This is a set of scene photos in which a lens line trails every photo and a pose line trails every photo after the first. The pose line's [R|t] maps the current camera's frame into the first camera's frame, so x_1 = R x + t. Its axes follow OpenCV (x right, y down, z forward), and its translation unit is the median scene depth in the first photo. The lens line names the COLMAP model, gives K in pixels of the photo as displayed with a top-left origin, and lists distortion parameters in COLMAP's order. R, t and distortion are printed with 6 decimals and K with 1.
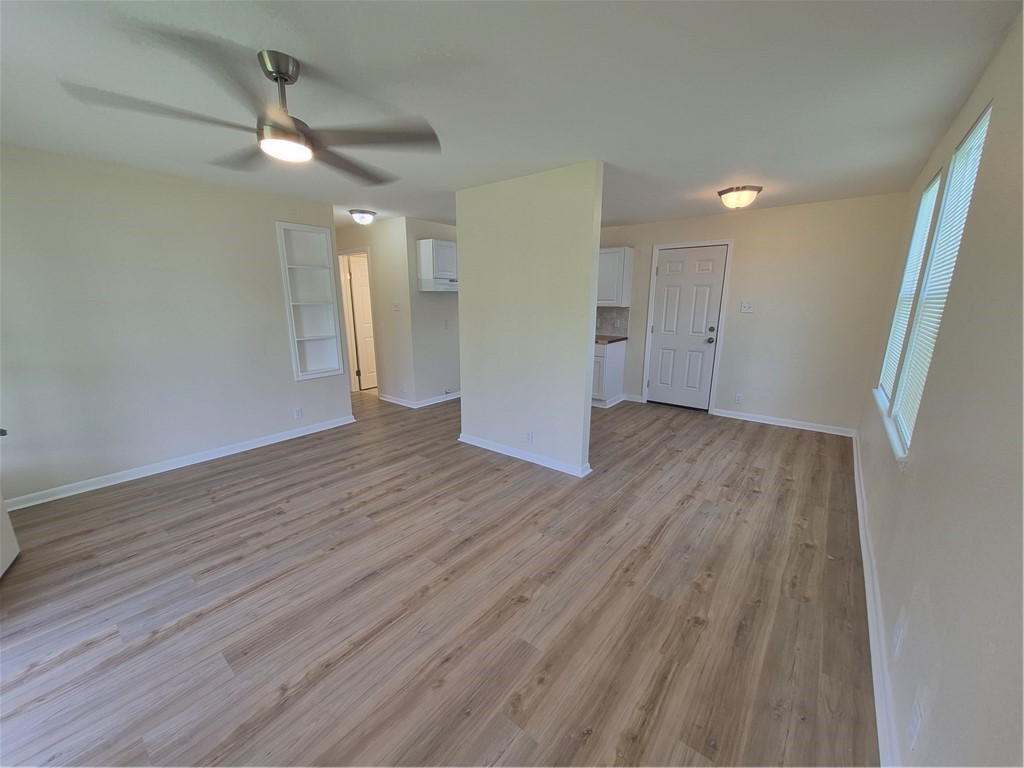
lens RADIAL K [[401.0, 0, 515.6], [0, 401.0, 394.5], [0, 0, 1]] dist [0.002253, -0.001064]
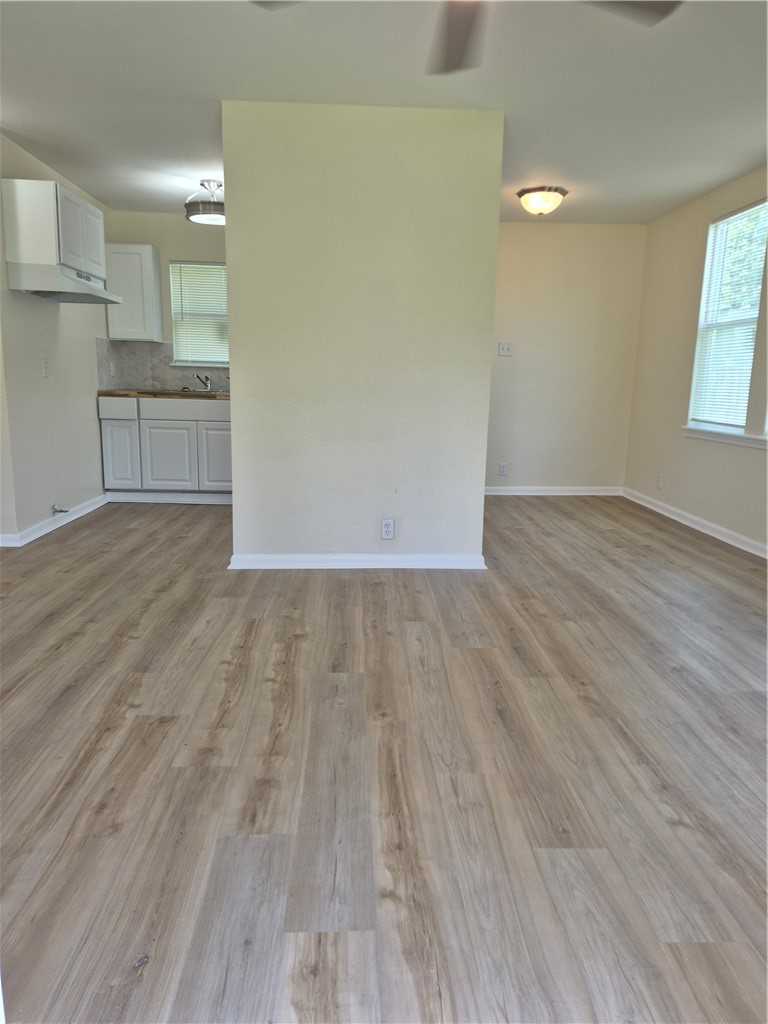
lens RADIAL K [[708.8, 0, 382.9], [0, 708.8, 516.8], [0, 0, 1]] dist [0.070147, -0.036234]
pose [[0.755984, -0.114182, 0.644555, -0.789813], [0.138638, 0.990260, 0.012818, 0.081850], [-0.639741, 0.079670, 0.764450, 0.184820]]
